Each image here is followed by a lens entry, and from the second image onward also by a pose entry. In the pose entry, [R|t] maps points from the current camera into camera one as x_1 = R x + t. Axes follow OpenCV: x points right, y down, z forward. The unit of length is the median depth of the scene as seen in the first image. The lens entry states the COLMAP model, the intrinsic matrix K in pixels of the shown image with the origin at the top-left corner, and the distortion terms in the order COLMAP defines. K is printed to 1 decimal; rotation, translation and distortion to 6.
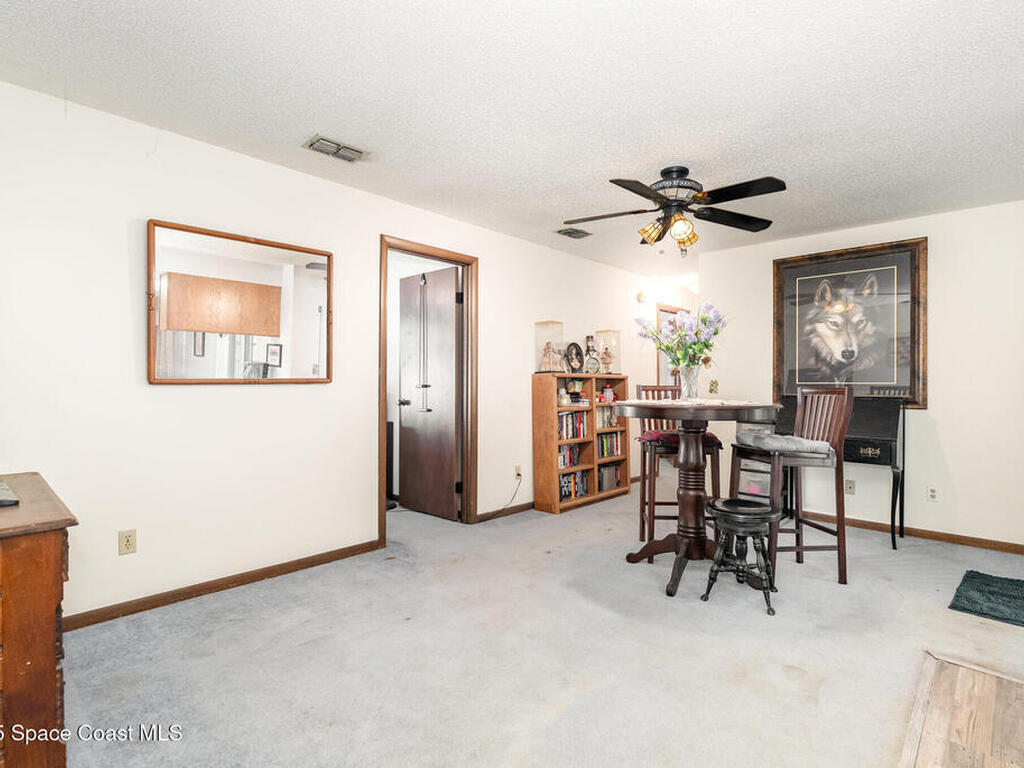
lens RADIAL K [[513.2, 0, 516.1], [0, 513.2, 389.2], [0, 0, 1]] dist [-0.001170, -0.000436]
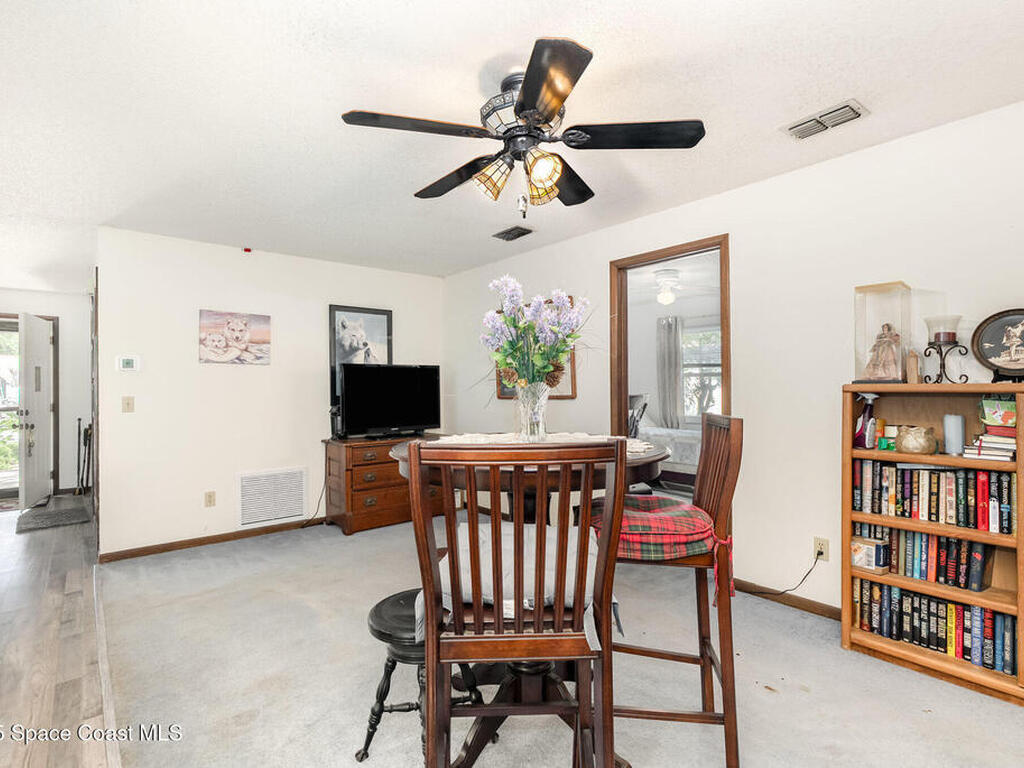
lens RADIAL K [[513.2, 0, 509.6], [0, 513.2, 383.8], [0, 0, 1]] dist [-0.001170, -0.000436]
pose [[-0.117936, -0.016094, -0.992891, 0.612673], [-0.002702, 0.999870, -0.015886, -0.022363], [0.993017, 0.000809, -0.117965, 0.660835]]
